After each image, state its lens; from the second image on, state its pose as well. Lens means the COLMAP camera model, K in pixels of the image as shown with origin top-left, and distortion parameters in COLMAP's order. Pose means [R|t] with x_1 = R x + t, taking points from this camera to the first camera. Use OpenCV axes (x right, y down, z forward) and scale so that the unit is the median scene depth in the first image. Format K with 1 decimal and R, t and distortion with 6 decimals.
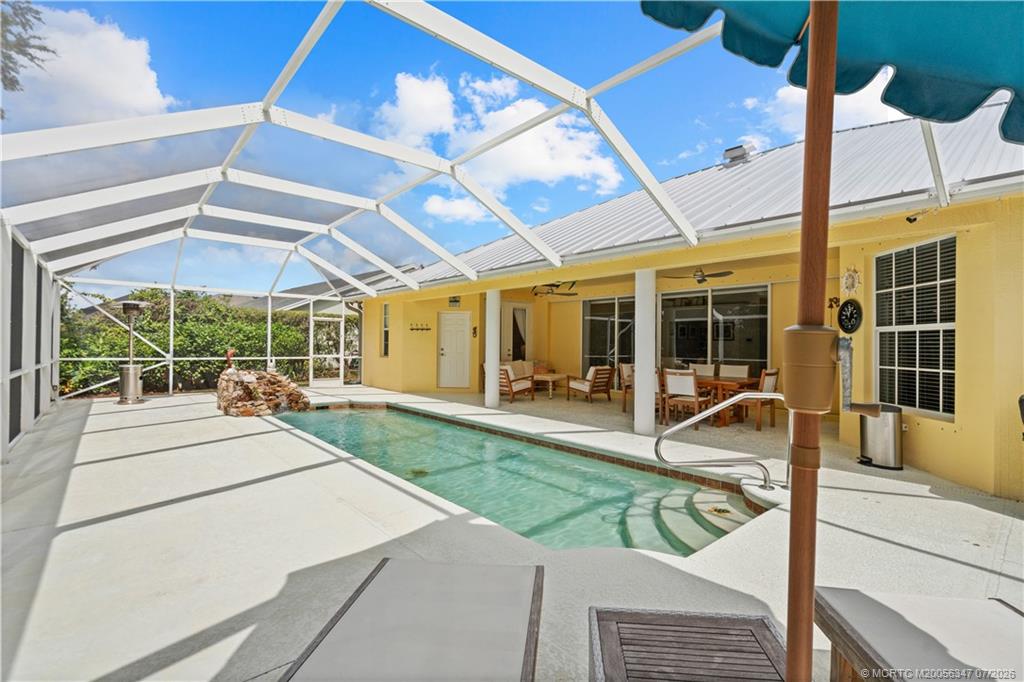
lens RADIAL K [[470.6, 0, 513.1], [0, 470.6, 342.0], [0, 0, 1]] dist [-0.000544, -0.000037]
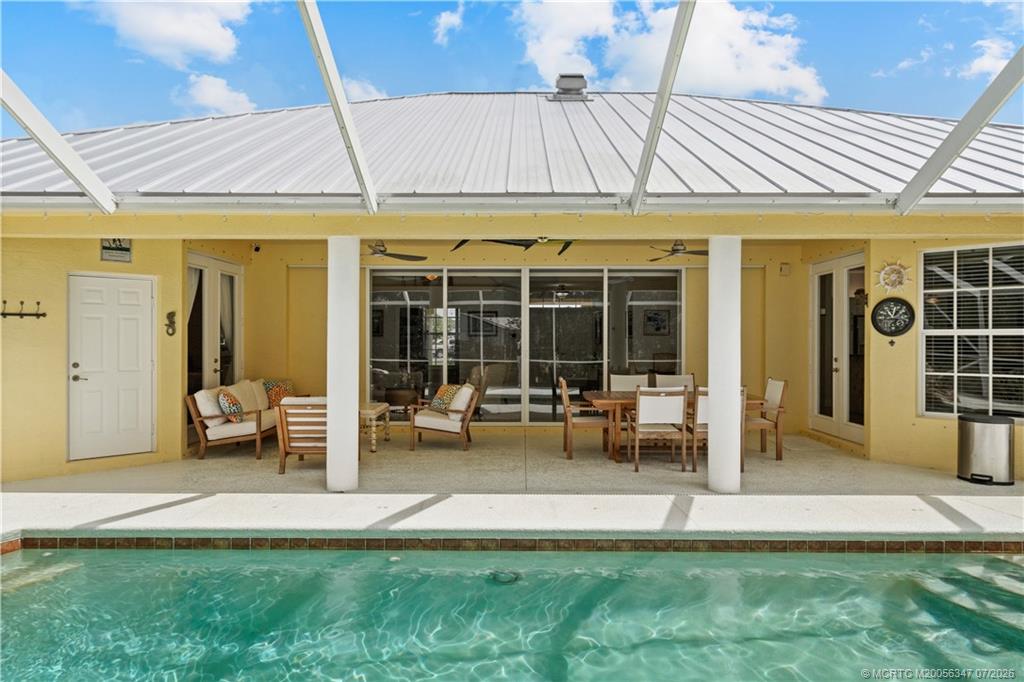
lens RADIAL K [[662.3, 0, 512.1], [0, 662.3, 322.1], [0, 0, 1]] dist [0.021140, -0.000374]
pose [[0.676068, 0.012687, 0.736730, -0.380697], [0.008322, 0.999657, -0.024851, -0.005211], [-0.736792, 0.022932, 0.675730, 0.411230]]
